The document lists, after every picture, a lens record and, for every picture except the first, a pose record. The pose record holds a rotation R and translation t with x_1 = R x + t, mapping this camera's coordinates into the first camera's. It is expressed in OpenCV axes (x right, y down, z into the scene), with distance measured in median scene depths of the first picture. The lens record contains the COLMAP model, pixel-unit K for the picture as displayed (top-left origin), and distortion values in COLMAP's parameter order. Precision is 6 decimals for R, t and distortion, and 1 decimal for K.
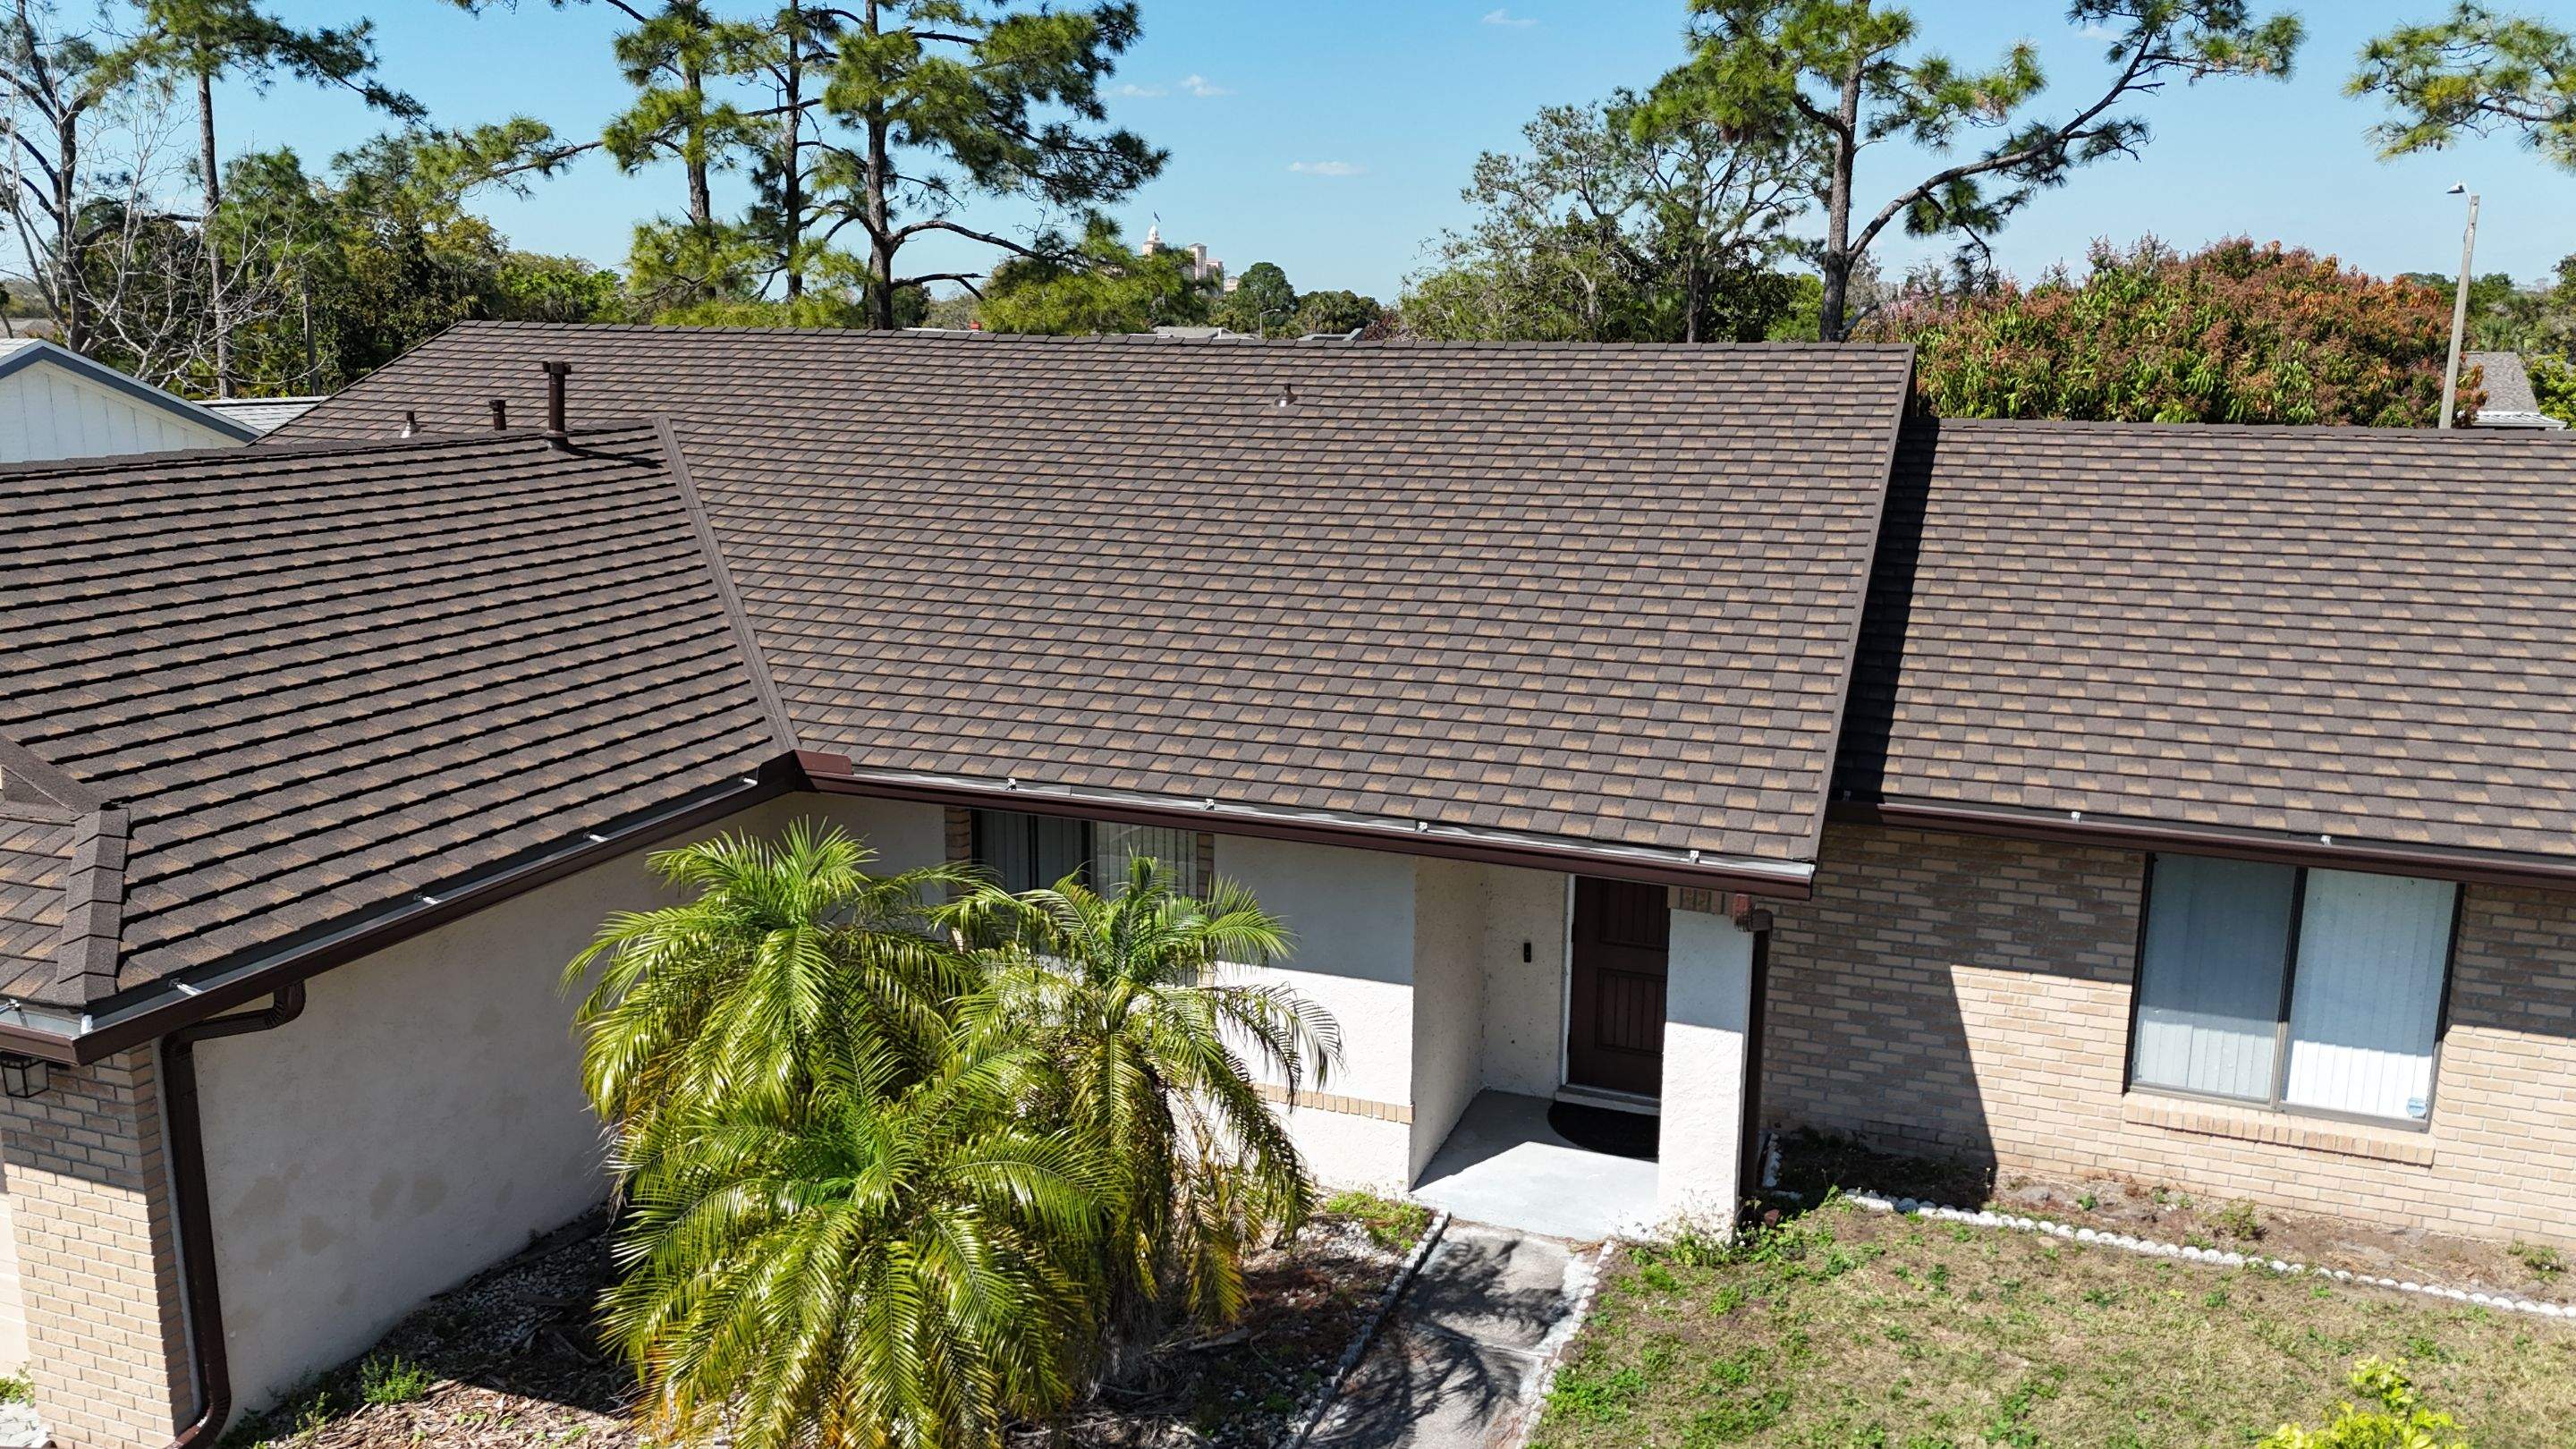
lens RADIAL K [[1892.7, 0, 1294.2], [0, 1892.7, 722.8], [0, 0, 1]] dist [0.074991, -0.071631]
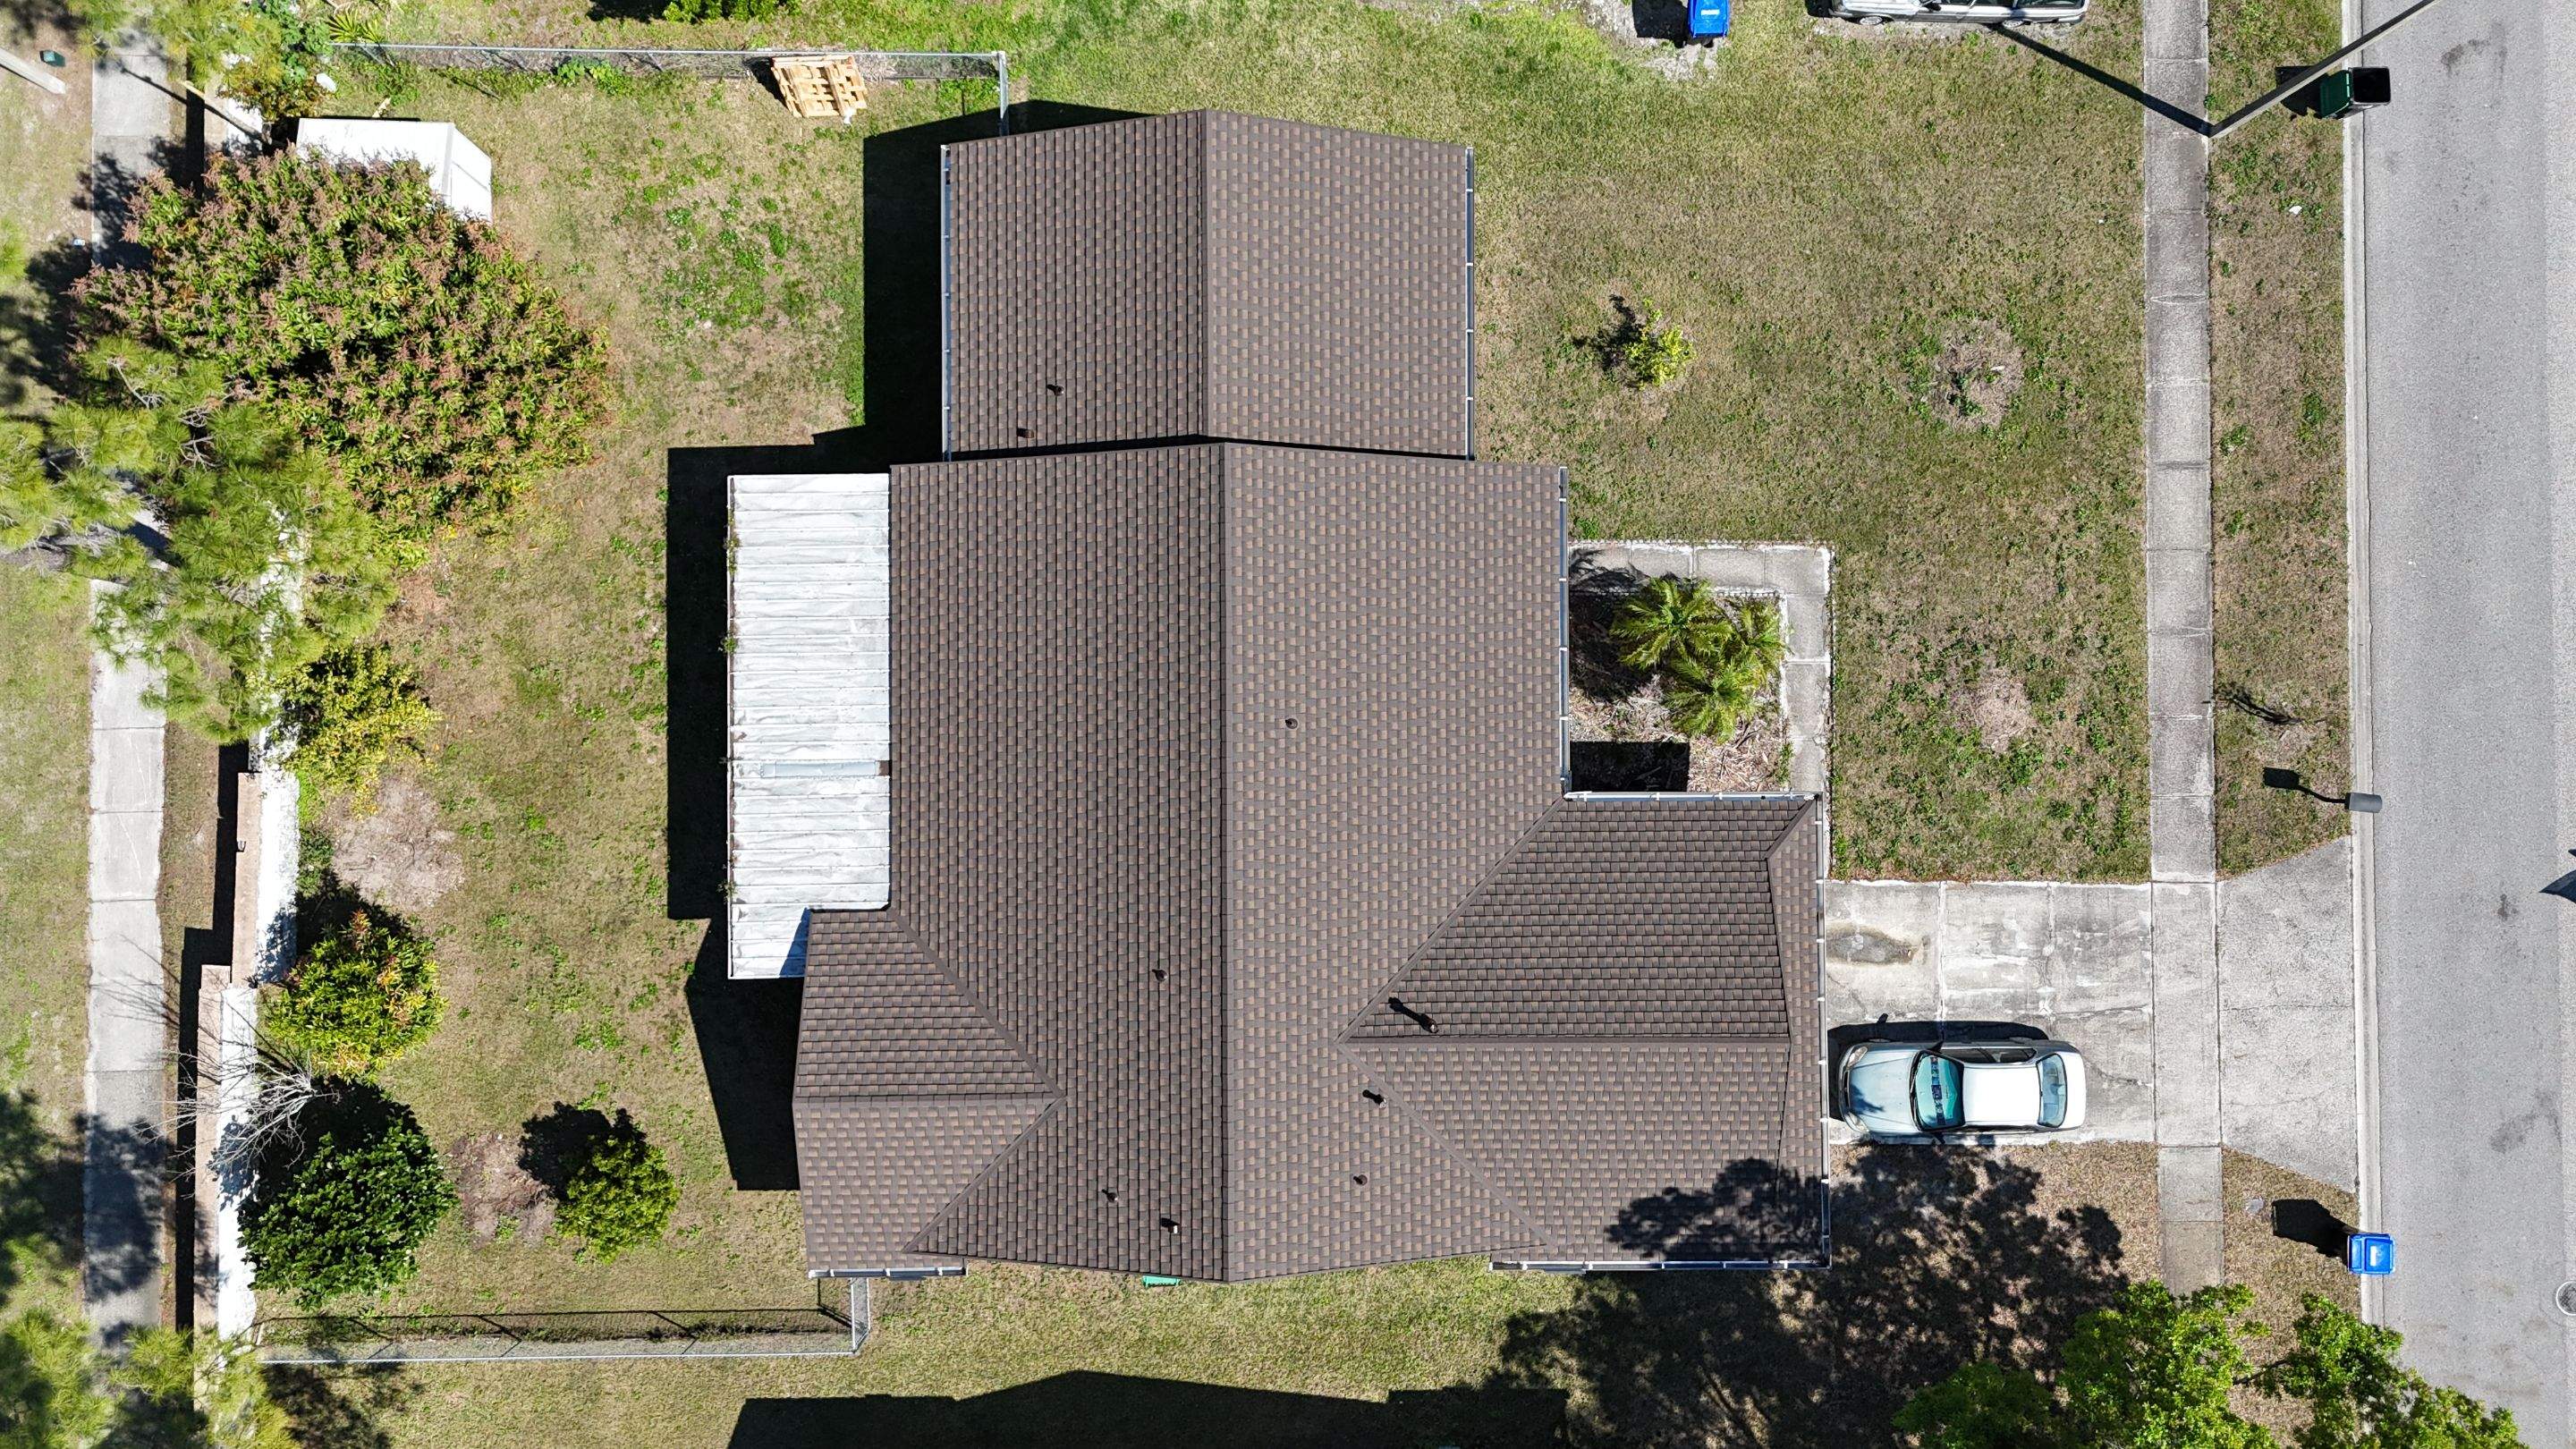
lens RADIAL K [[1892.7, 0, 1302.3], [0, 1892.7, 725.6], [0, 0, 1]] dist [0.074991, -0.071631]
pose [[-0.350838, -0.936436, -0.000714, -0.009411], [0.160694, -0.060955, 0.985120, -2.533116], [-0.922545, 0.345503, 0.171865, 0.709024]]
